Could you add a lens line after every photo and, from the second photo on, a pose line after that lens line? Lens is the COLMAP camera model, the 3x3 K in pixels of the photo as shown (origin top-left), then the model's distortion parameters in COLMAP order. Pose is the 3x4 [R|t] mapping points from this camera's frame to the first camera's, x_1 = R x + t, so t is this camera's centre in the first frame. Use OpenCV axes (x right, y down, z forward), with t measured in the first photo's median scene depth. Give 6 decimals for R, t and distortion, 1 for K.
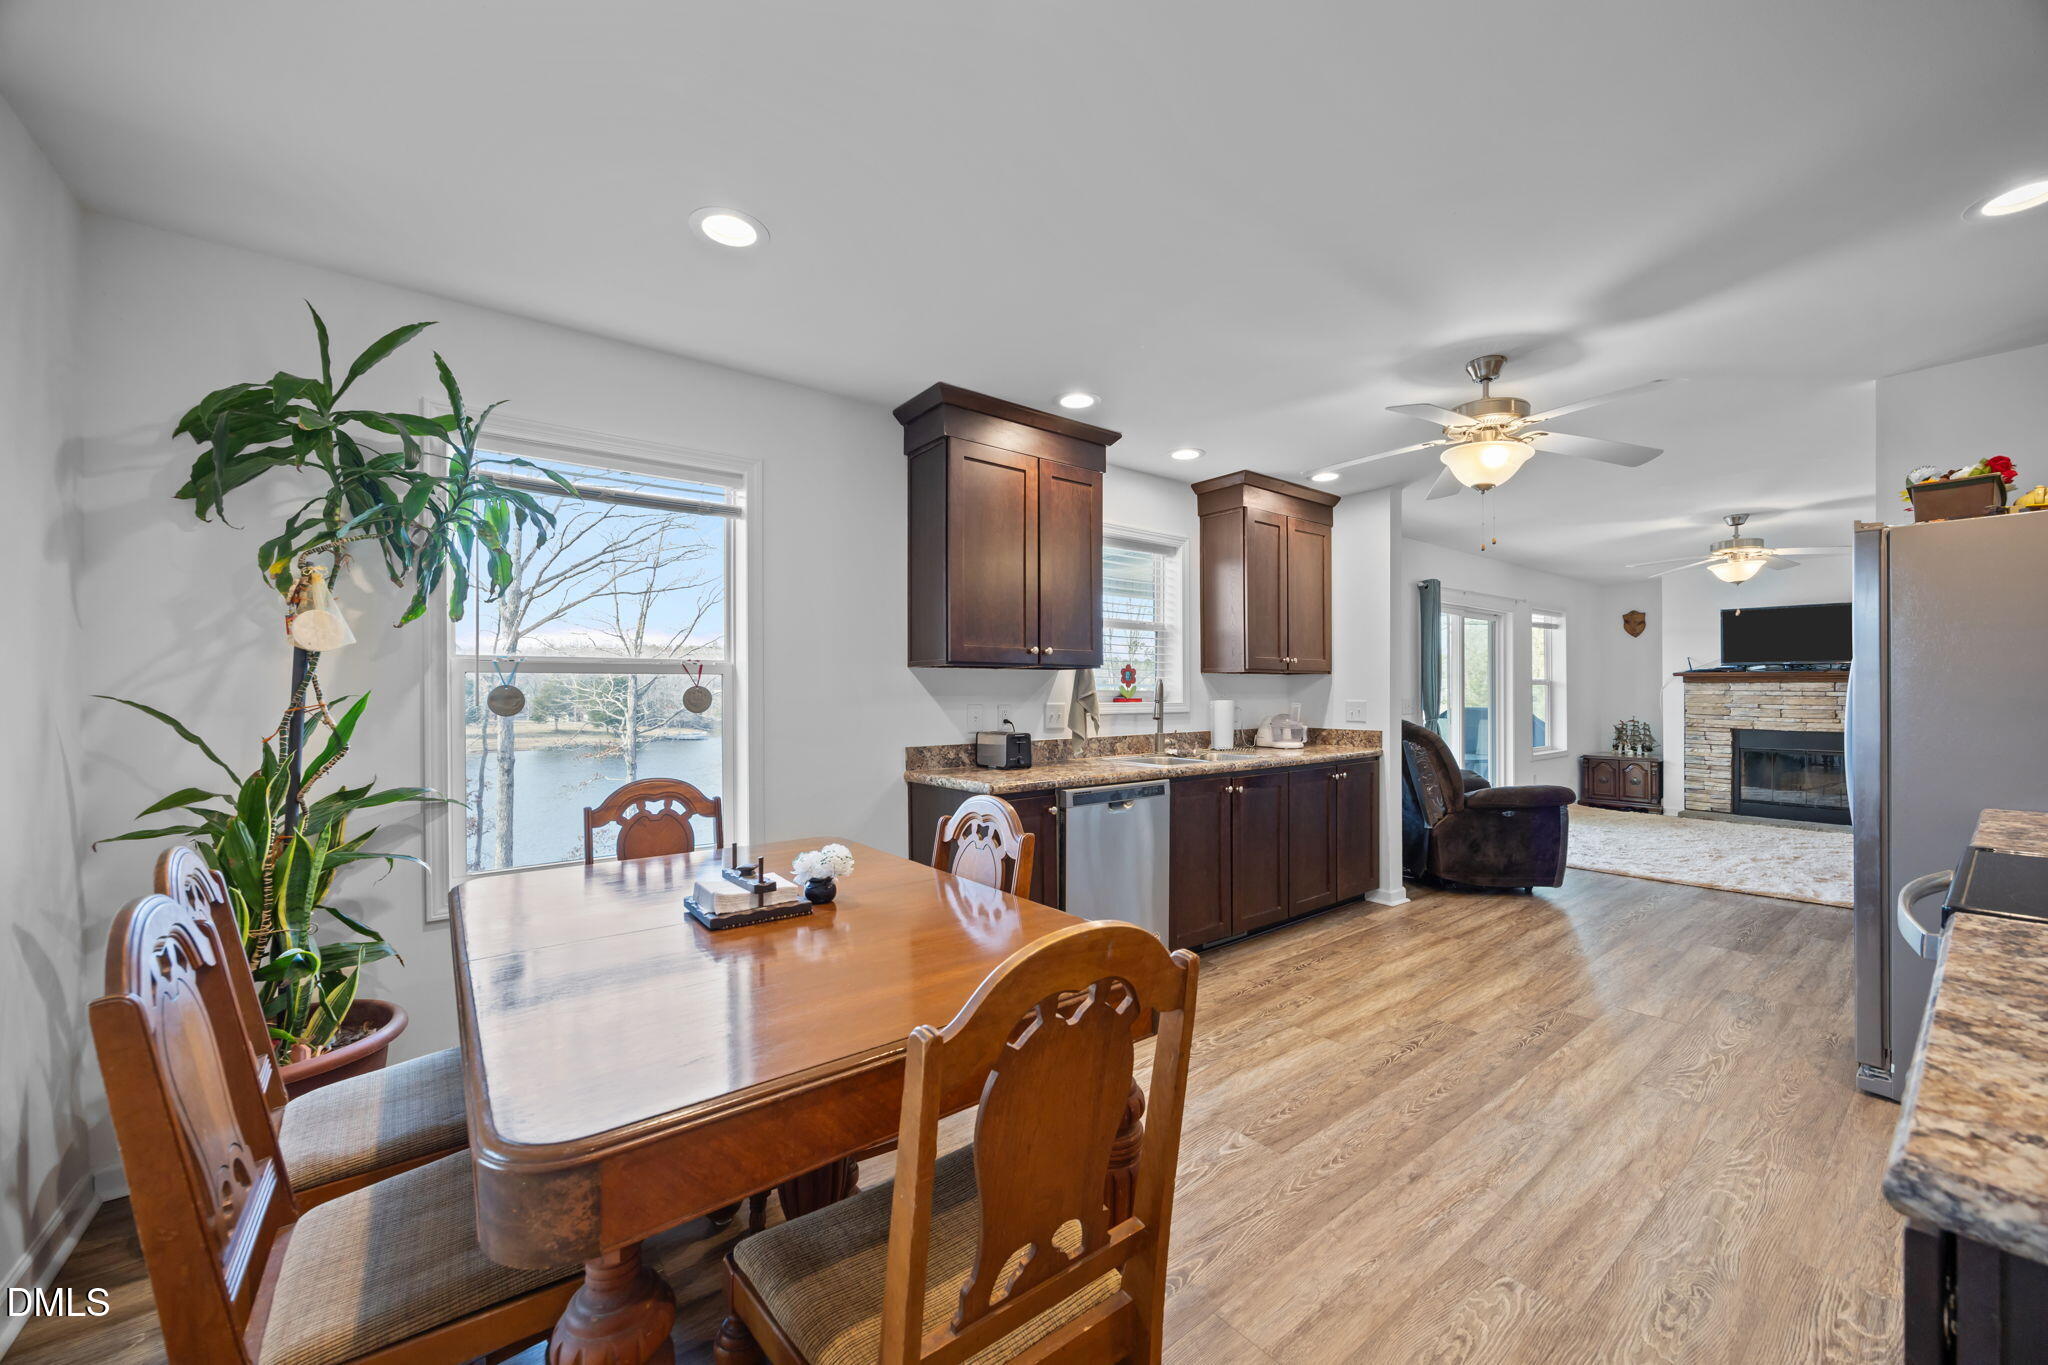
lens RADIAL K [[782.4, 0, 1040.1], [0, 782.4, 687.2], [0, 0, 1]] dist [-0.000619, -0.000058]
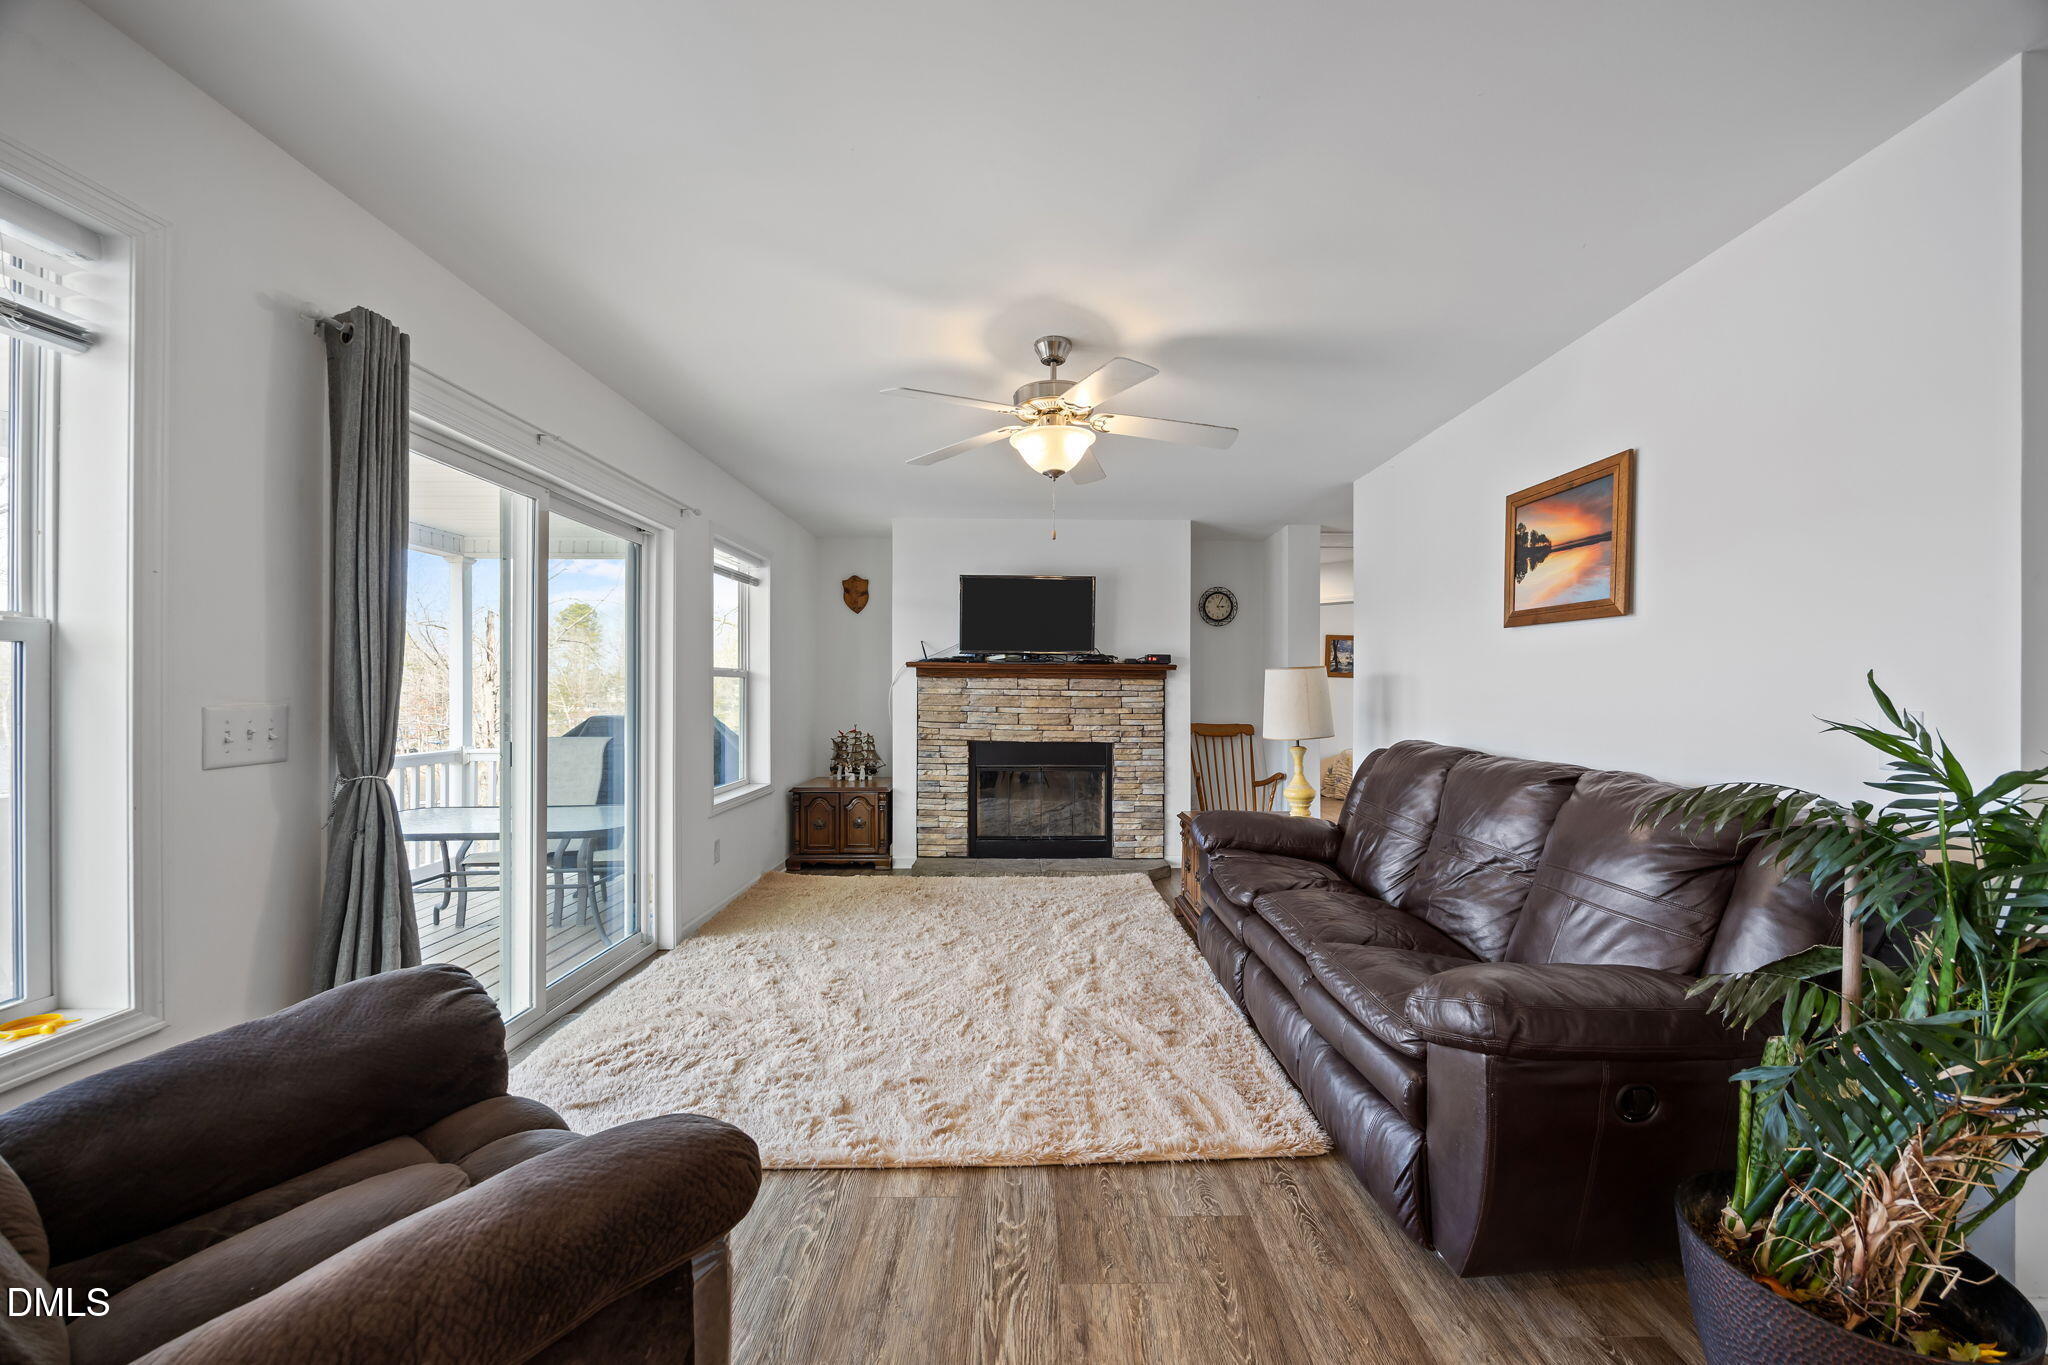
lens RADIAL K [[782.4, 0, 1035.2], [0, 782.4, 690.0], [0, 0, 1]] dist [-0.000619, -0.000058]
pose [[0.616823, 0.003073, 0.787096, 0.339868], [-0.009561, 0.999948, 0.003588, 0.002602], [-0.787044, -0.009739, 0.616820, 0.488685]]
